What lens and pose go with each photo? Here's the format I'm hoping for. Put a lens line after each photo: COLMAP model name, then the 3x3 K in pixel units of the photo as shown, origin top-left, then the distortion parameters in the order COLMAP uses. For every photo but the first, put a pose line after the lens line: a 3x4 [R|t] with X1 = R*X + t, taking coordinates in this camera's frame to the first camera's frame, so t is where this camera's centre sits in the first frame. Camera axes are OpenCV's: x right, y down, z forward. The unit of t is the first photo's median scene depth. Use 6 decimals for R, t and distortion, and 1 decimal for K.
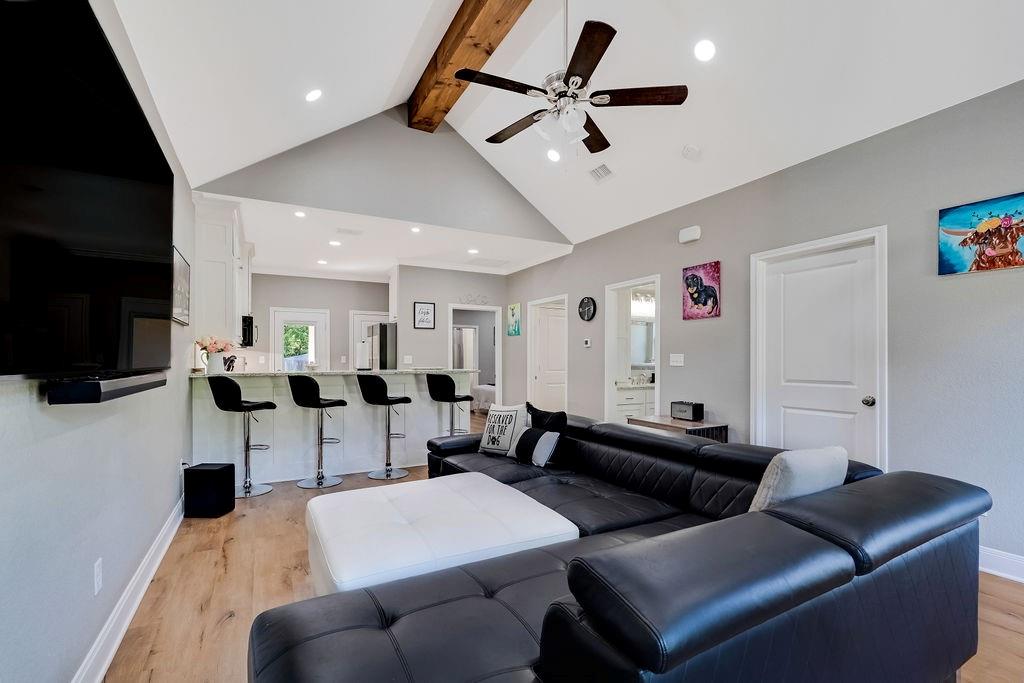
lens RADIAL K [[451.6, 0, 489.8], [0, 451.6, 362.4], [0, 0, 1]] dist [-0.000416, -0.000039]
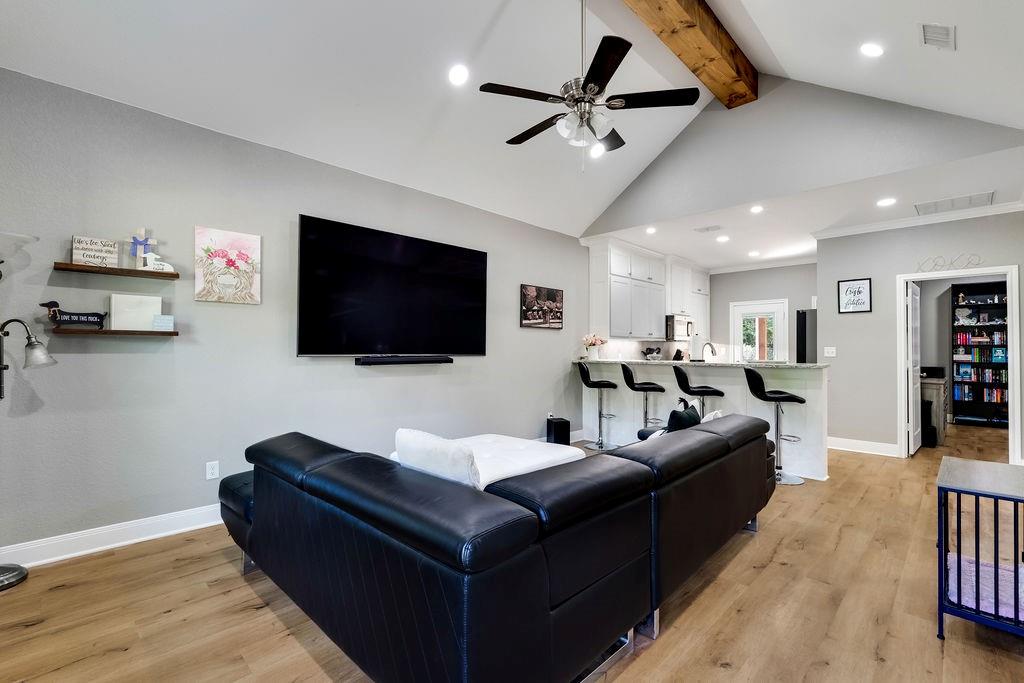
lens RADIAL K [[452.8, 0, 513.3], [0, 452.8, 347.5], [0, 0, 1]] dist [-0.002167, -0.000289]
pose [[0.314986, -0.003048, -0.949092, 0.674775], [-0.007594, 0.999955, -0.005731, -0.007835], [0.949066, 0.009013, 0.314948, 0.303524]]
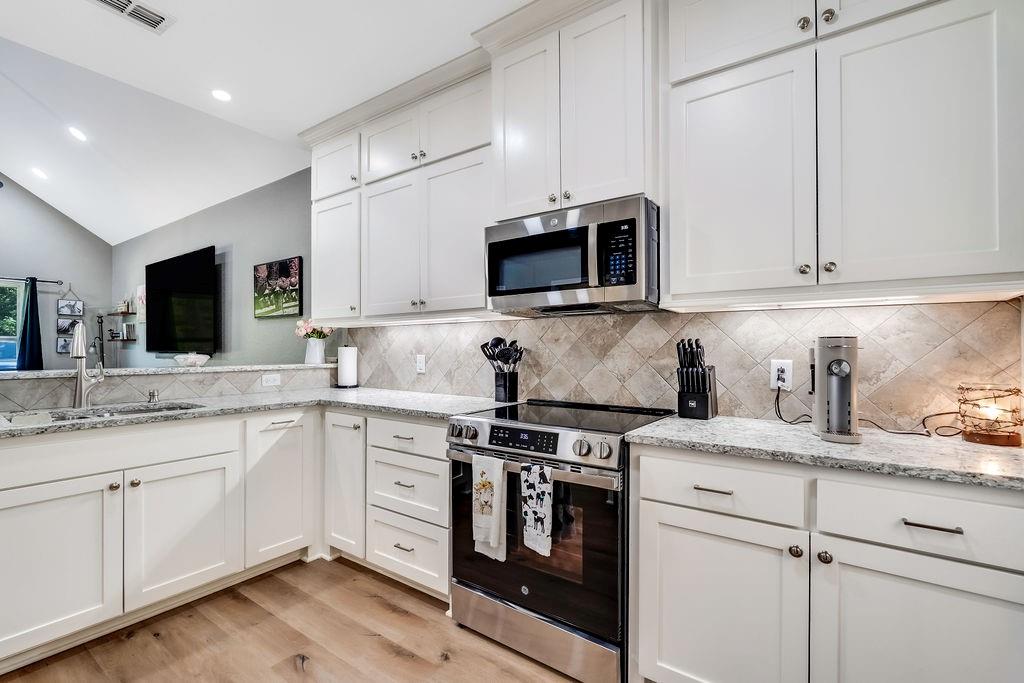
lens RADIAL K [[452.8, 0, 513.3], [0, 452.8, 347.5], [0, 0, 1]] dist [-0.002167, -0.000289]
pose [[-0.879932, -0.004445, -0.475079, -0.531000], [-0.004231, 0.999990, -0.001520, -0.008289], [0.475081, 0.000673, -0.879942, 1.881343]]
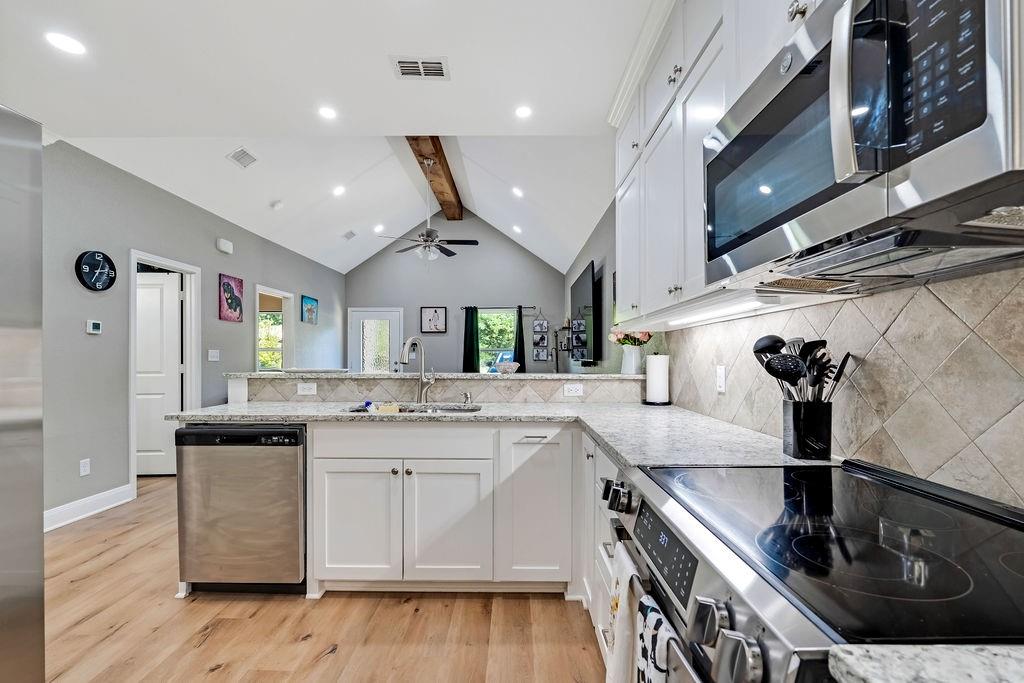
lens RADIAL K [[463.1, 0, 511.3], [0, 463.1, 355.4], [0, 0, 1]] dist [-0.009538, -0.000284]
pose [[-0.896935, -0.002283, 0.442156, -0.735138], [-0.002346, 0.999997, 0.000405, -0.008188], [-0.442156, -0.000674, -0.896938, 1.749909]]
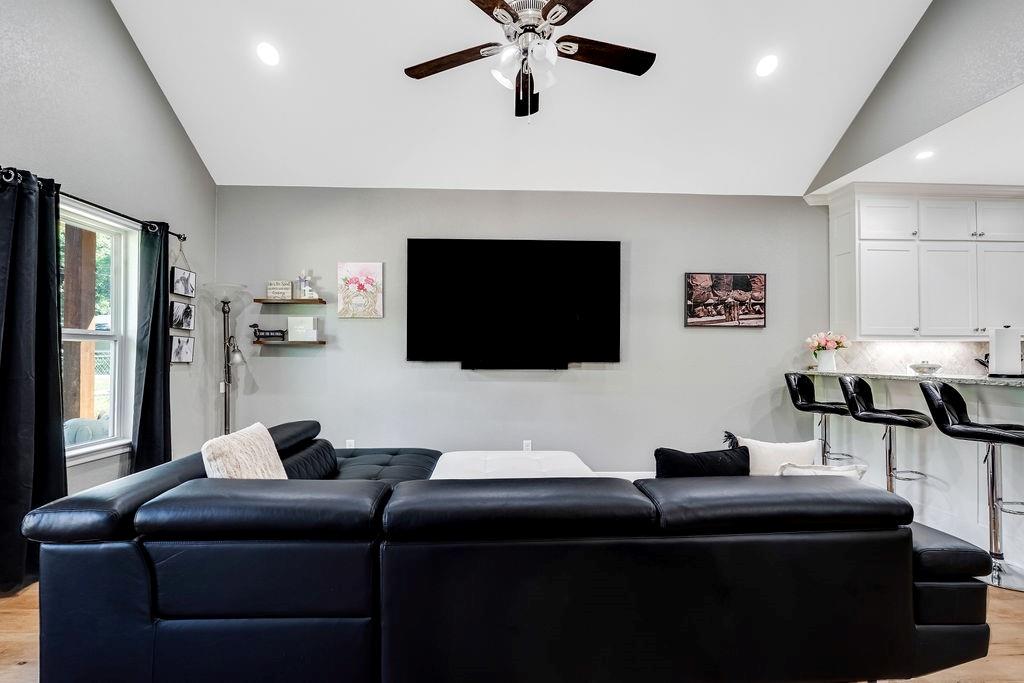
lens RADIAL K [[463.1, 0, 511.3], [0, 463.1, 355.4], [0, 0, 1]] dist [-0.009538, -0.000284]
pose [[-0.419044, -0.005387, -0.907950, 0.573336], [-0.008758, 0.999960, -0.001891, -0.004257], [0.907924, 0.007160, -0.419074, 0.796180]]
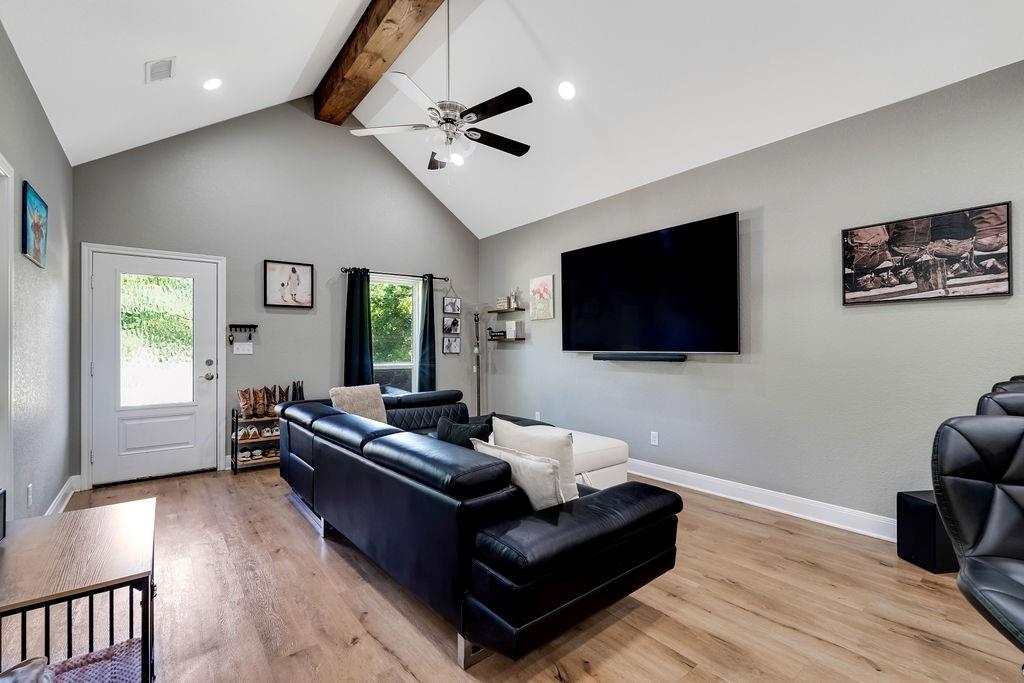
lens RADIAL K [[452.8, 0, 513.3], [0, 452.8, 347.5], [0, 0, 1]] dist [-0.002167, -0.000289]
pose [[-0.979380, 0.000173, -0.202027, 0.146293], [-0.000250, 0.999998, 0.002066, -0.007317], [0.202027, 0.002074, -0.979378, 1.308428]]
